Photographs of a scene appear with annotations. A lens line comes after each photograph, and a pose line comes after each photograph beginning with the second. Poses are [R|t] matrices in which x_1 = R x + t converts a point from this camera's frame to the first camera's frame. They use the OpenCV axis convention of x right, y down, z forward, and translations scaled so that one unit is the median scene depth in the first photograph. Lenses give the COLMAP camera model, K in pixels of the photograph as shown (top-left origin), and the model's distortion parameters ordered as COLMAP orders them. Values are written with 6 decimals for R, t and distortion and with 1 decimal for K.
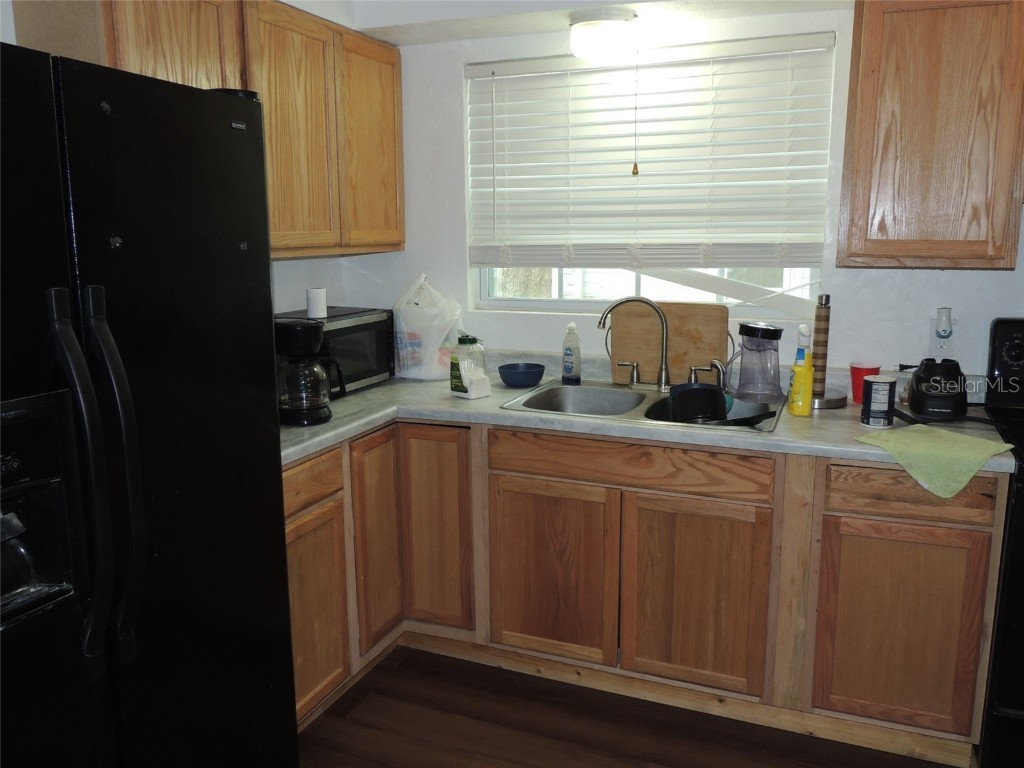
lens RADIAL K [[820.5, 0, 509.6], [0, 820.5, 383.1], [0, 0, 1]] dist [0.000100, 0.006043]
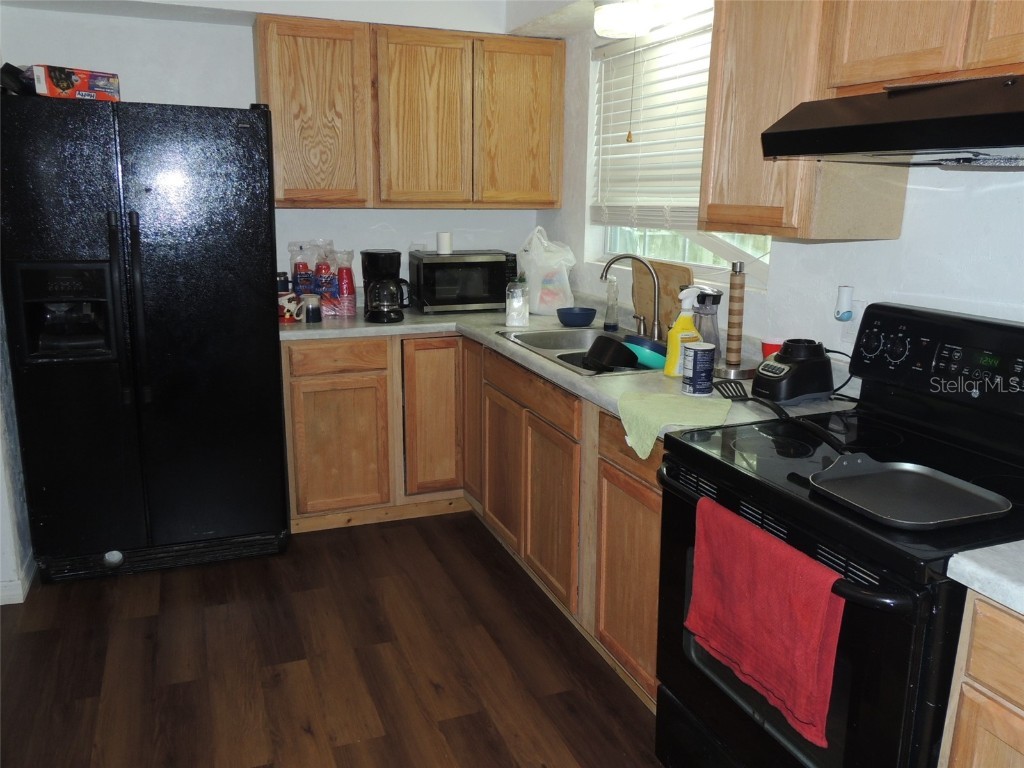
lens RADIAL K [[820.5, 0, 513.8], [0, 820.5, 381.5], [0, 0, 1]] dist [0.000100, 0.006043]
pose [[0.694262, 0.174599, -0.698223, 0.862297], [-0.148980, 0.983980, 0.097921, -0.022815], [0.704135, 0.036039, 0.709151, 0.122900]]
